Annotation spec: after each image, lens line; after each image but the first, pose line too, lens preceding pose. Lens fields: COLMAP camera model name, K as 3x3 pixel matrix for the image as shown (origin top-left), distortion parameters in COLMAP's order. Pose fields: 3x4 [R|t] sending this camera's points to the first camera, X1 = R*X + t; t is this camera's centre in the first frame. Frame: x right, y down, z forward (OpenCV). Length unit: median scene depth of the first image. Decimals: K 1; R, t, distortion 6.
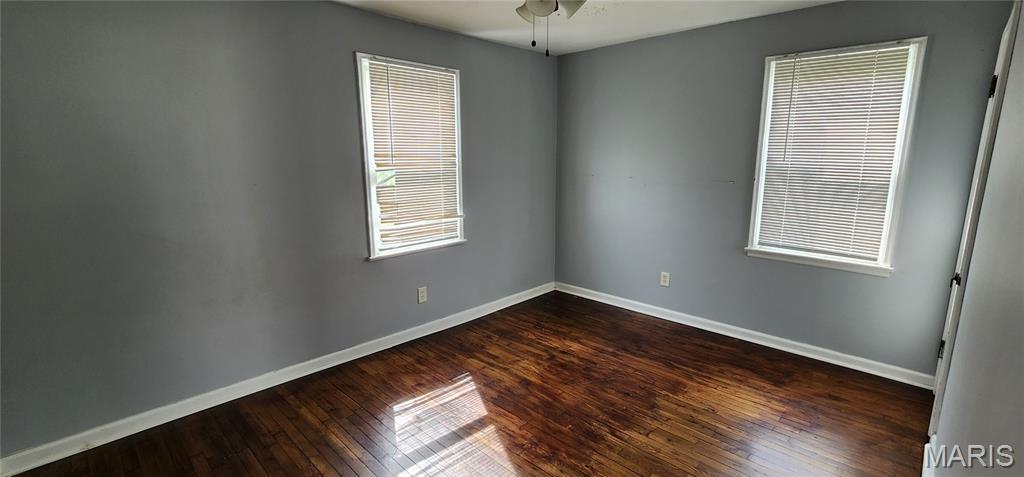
lens RADIAL K [[444.3, 0, 512.0], [0, 444.3, 238.5], [0, 0, 1]] dist [-0.000334, 0.000276]
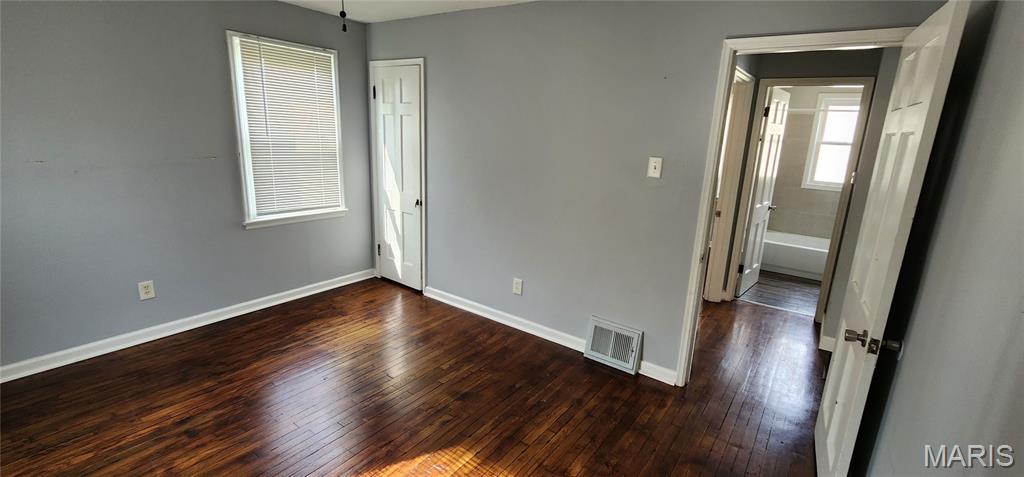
lens RADIAL K [[444.4, 0, 524.9], [0, 444.4, 240.4], [0, 0, 1]] dist [-0.000598, -0.000109]
pose [[-0.147813, -0.251296, 0.956557, -0.596099], [0.143133, 0.951564, 0.272102, -0.135693], [-0.978603, 0.177135, -0.104685, 0.534168]]
